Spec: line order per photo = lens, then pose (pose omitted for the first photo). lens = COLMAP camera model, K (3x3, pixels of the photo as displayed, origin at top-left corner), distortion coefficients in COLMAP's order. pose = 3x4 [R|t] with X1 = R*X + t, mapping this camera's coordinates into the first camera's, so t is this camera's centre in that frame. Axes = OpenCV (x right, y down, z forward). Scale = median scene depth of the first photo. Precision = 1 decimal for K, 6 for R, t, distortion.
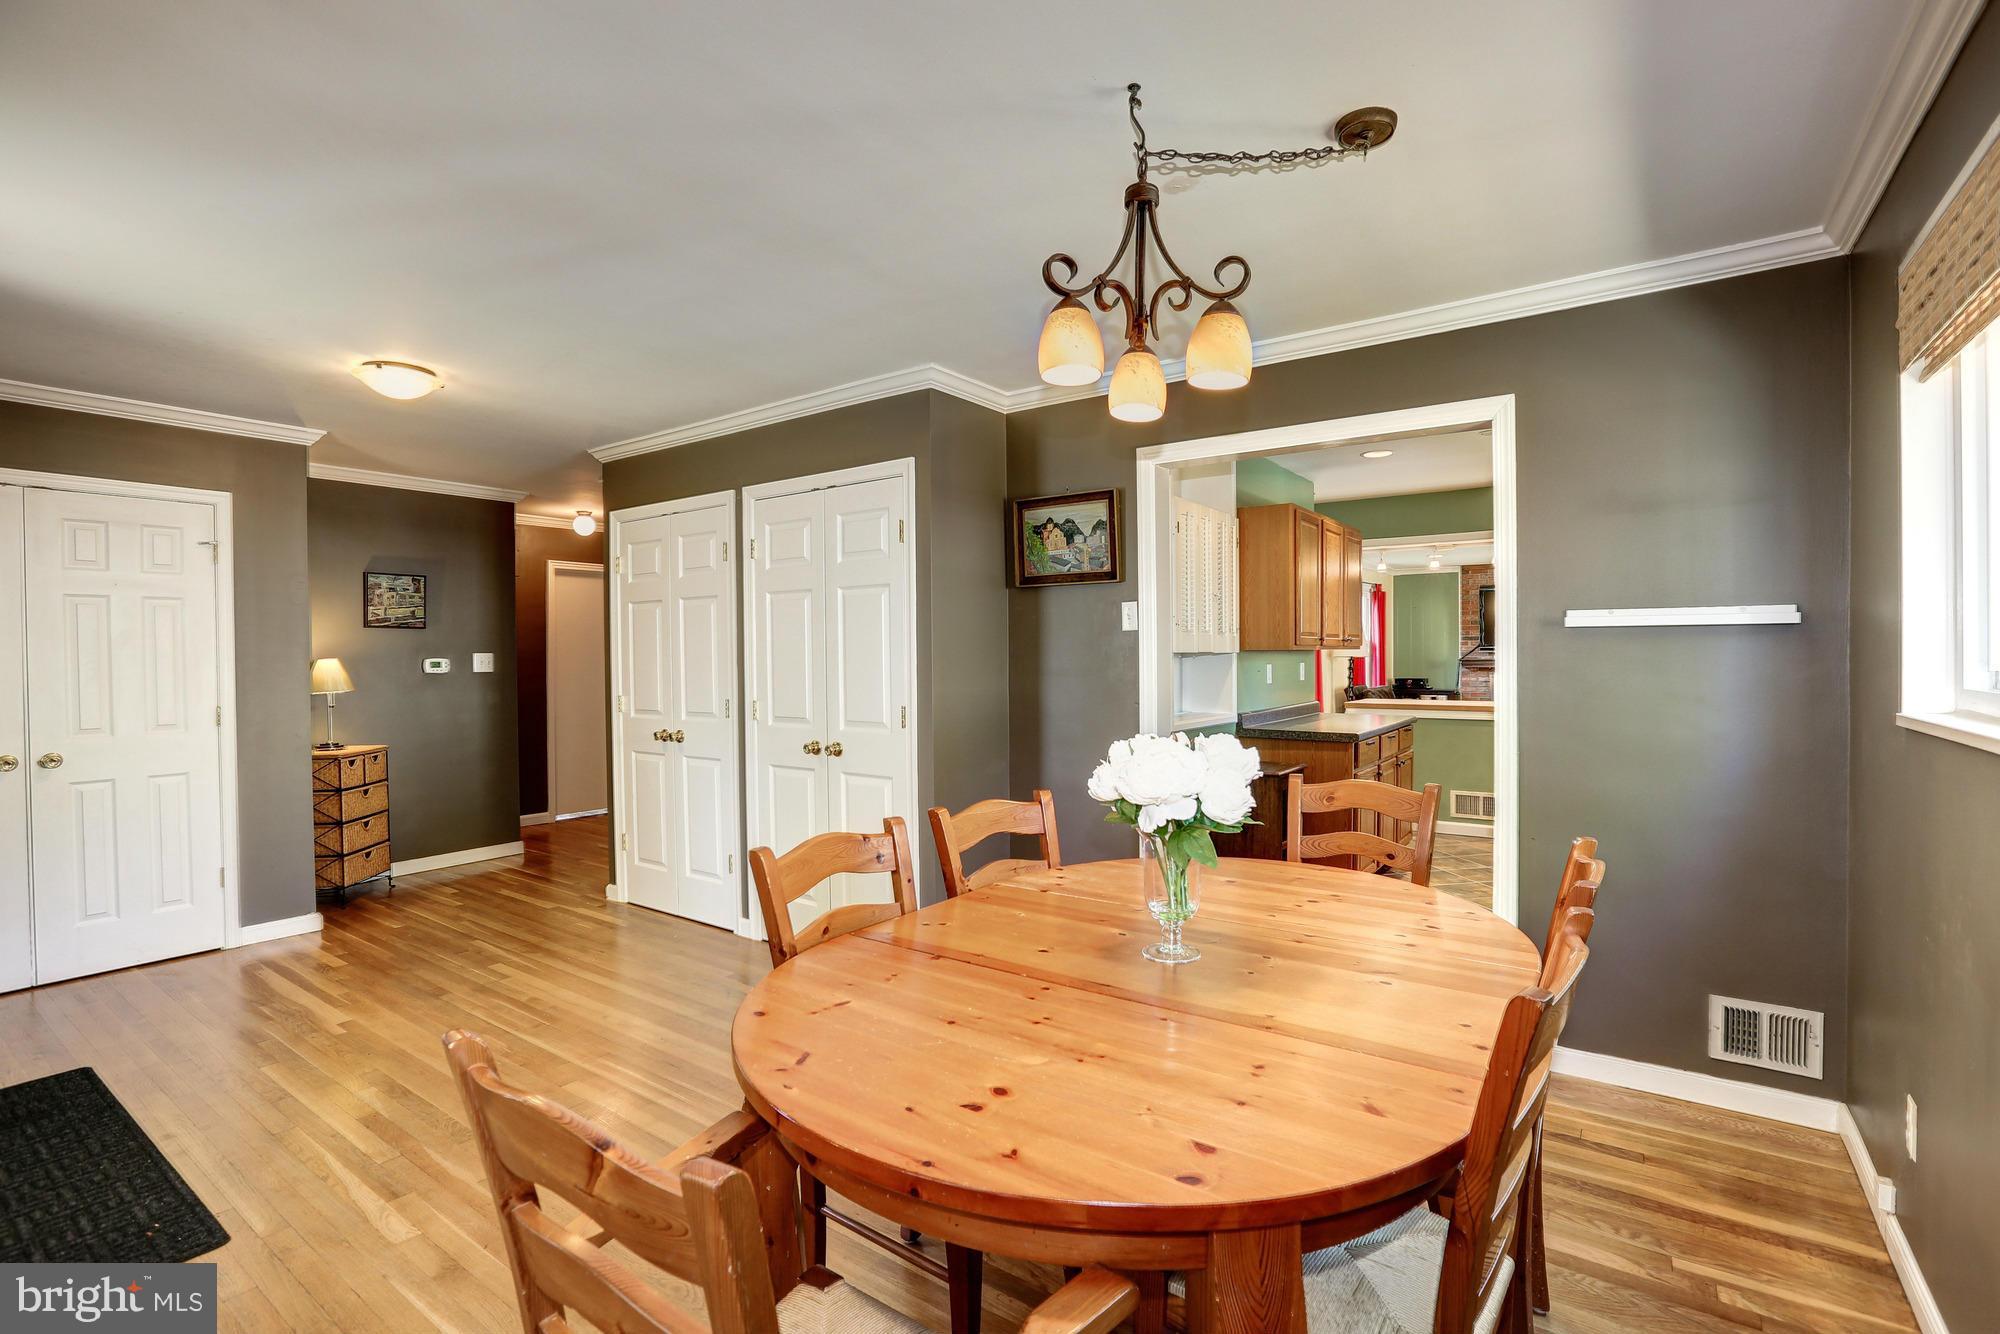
lens RADIAL K [[932.9, 0, 1000.0], [0, 932.9, 667.0], [0, 0, 1]] dist [-0.051712, 0.017179]
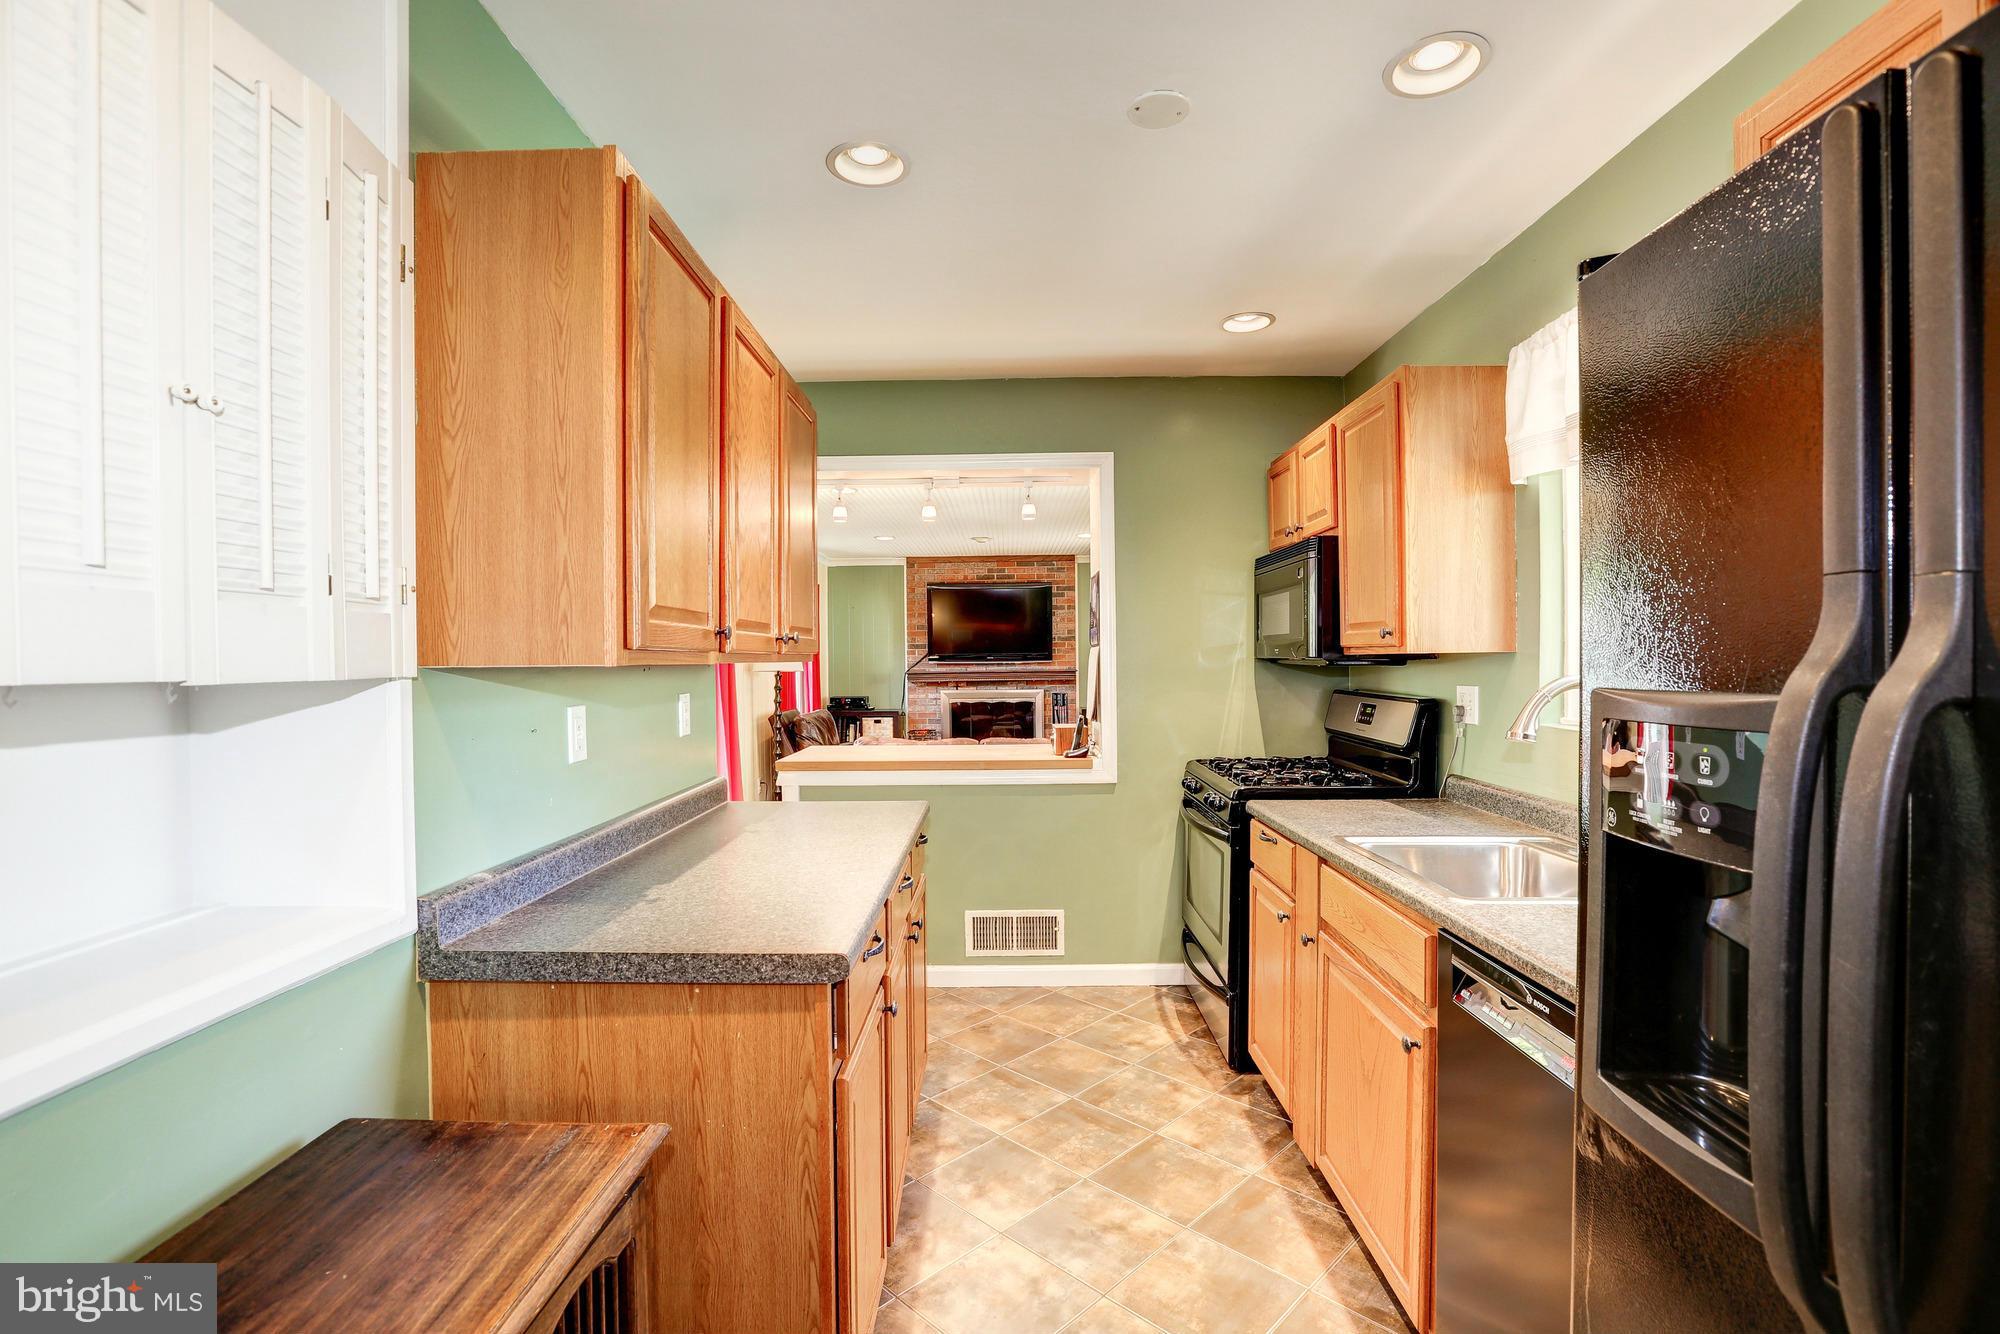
lens RADIAL K [[932.9, 0, 1000.0], [0, 932.9, 667.0], [0, 0, 1]] dist [-0.051712, 0.017179]
pose [[0.822347, -0.008153, 0.568927, 0.119954], [0.015326, 0.999852, -0.007825, -0.006474], [-0.568779, 0.015154, 0.822351, 0.335186]]
